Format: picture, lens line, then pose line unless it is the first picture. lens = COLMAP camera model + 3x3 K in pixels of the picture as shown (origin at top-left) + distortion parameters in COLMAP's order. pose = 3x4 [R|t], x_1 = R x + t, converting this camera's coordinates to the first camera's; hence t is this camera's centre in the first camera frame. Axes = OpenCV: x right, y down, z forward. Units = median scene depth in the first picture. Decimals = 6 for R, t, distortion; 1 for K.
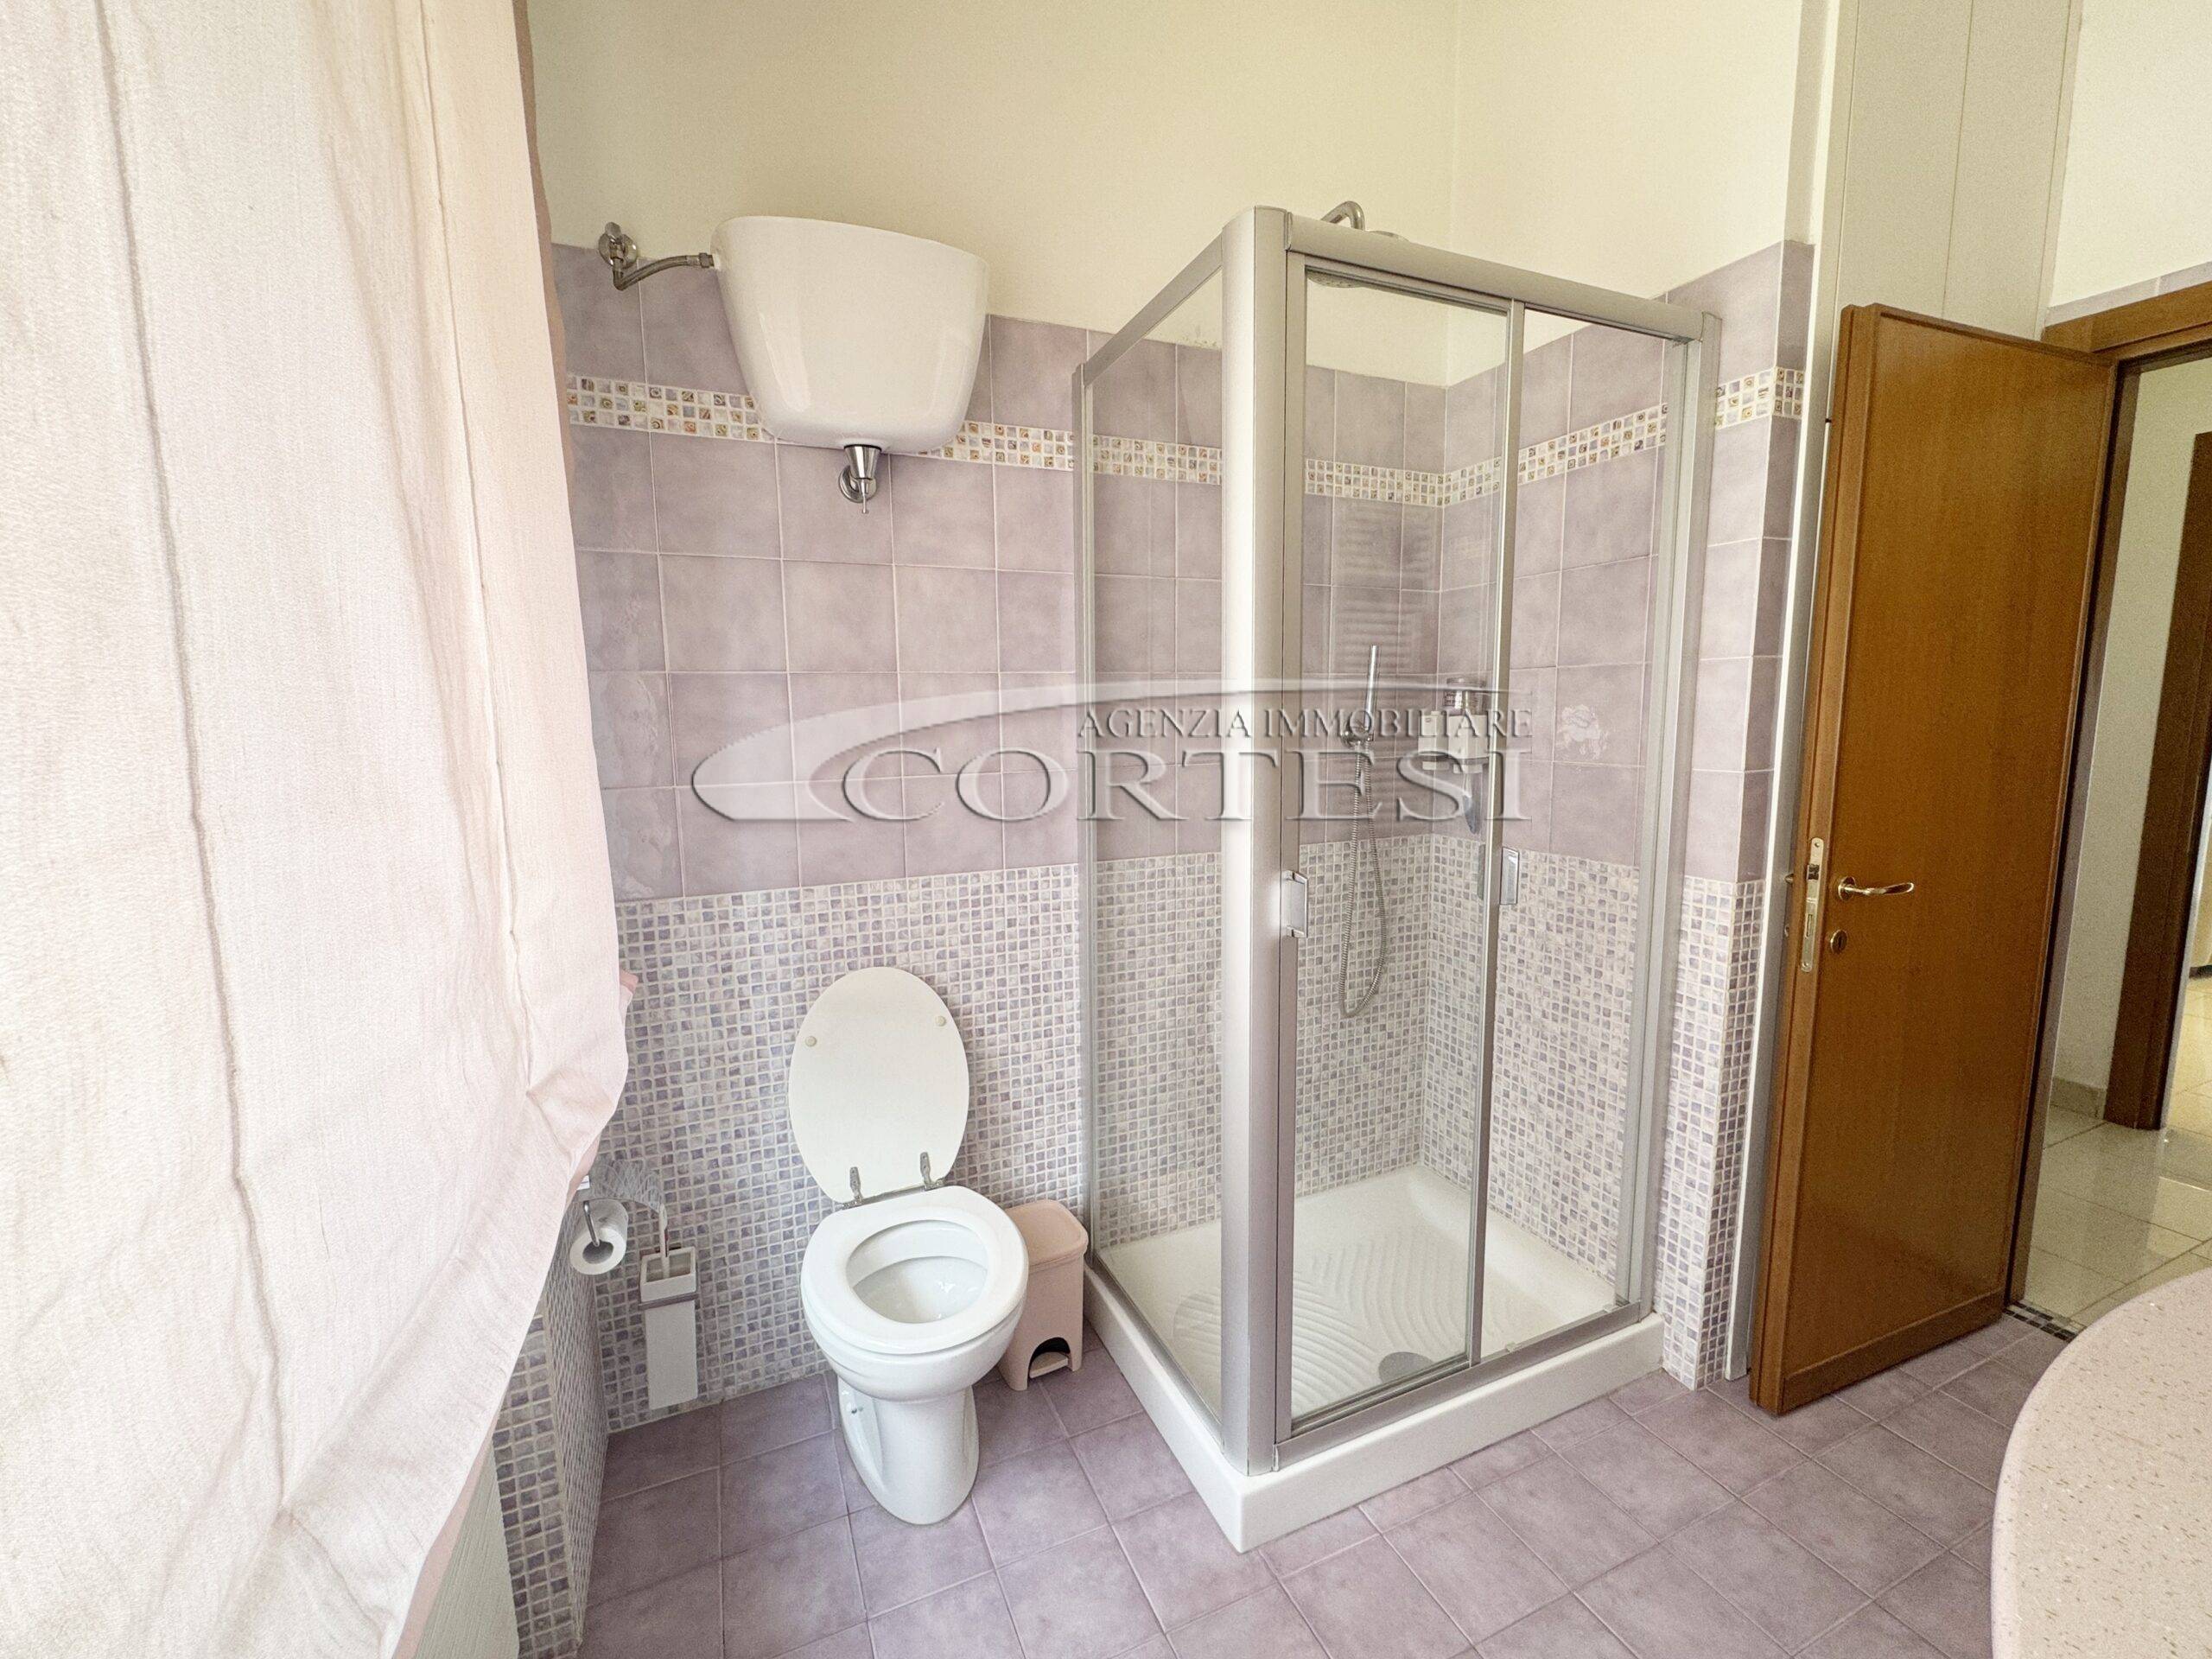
lens RADIAL K [[915.4, 0, 1104.6], [0, 915.4, 834.0], [0, 0, 1]] dist [0.002990, -0.000033]
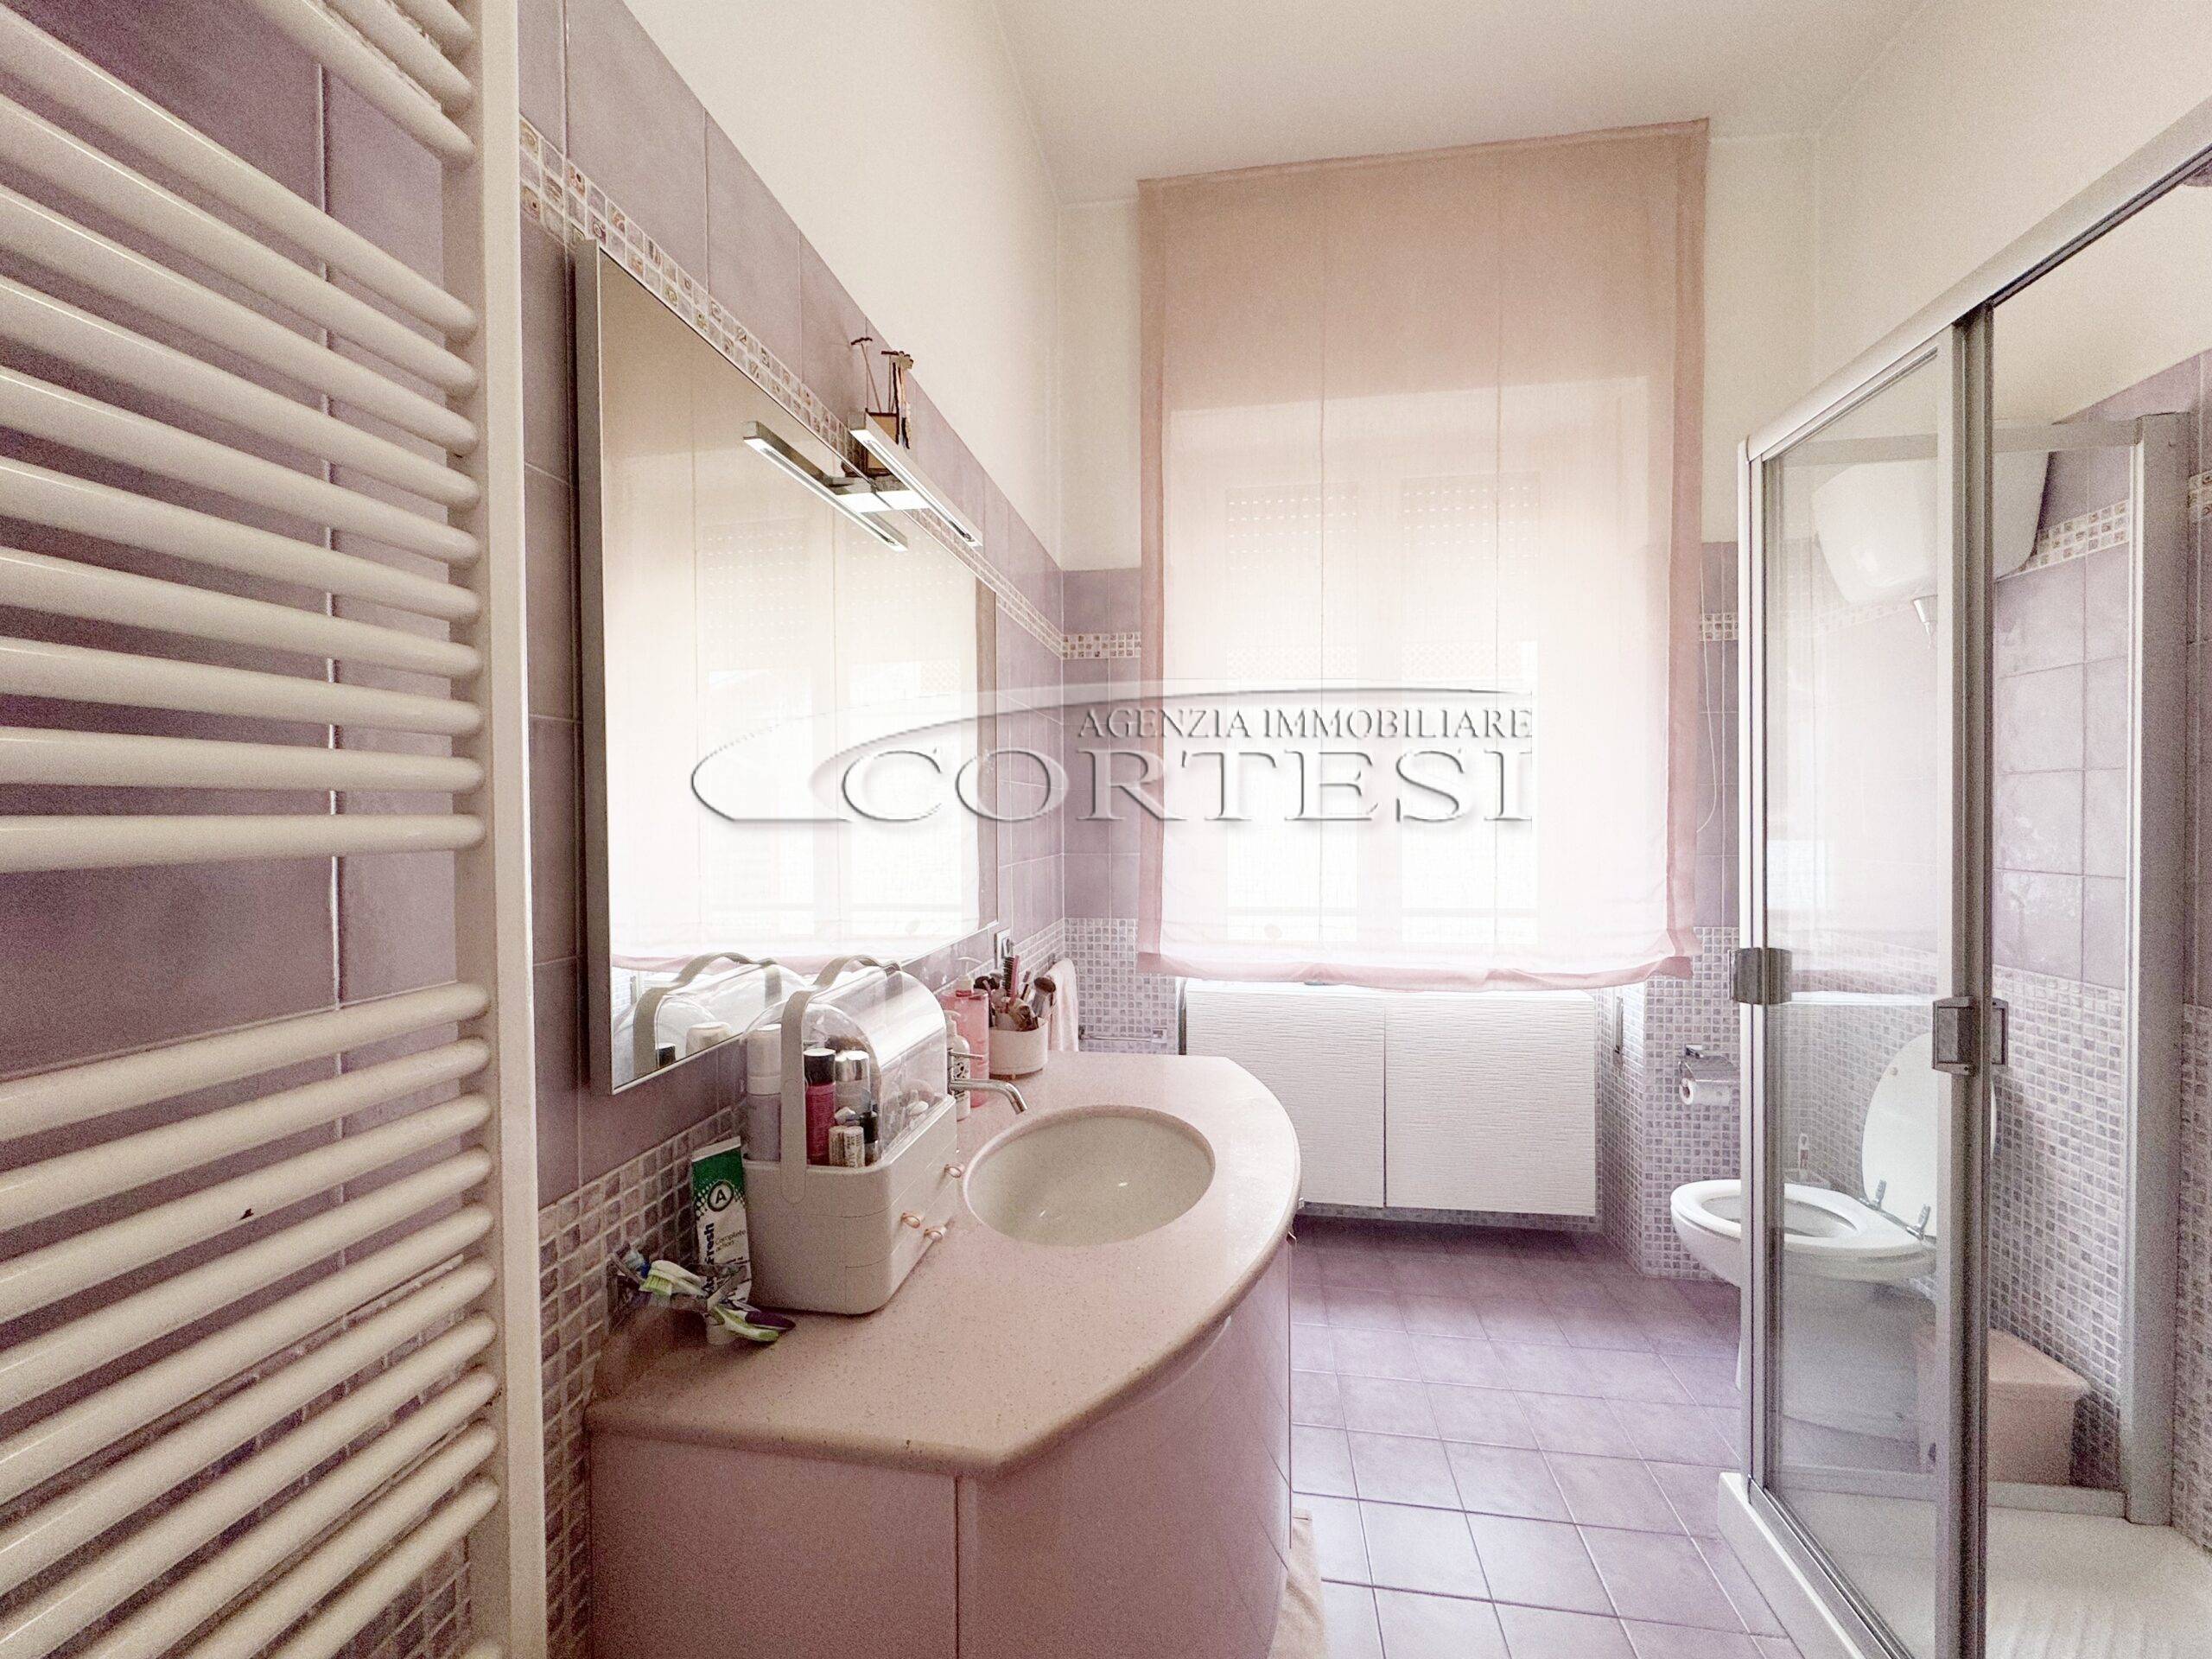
lens RADIAL K [[915.4, 0, 1103.4], [0, 915.4, 825.6], [0, 0, 1]] dist [0.002990, -0.000033]
pose [[-0.528135, 0.029016, -0.848665, 1.160743], [-0.099977, 0.990340, 0.096077, -0.104733], [0.843255, 0.135588, -0.520132, 0.624810]]
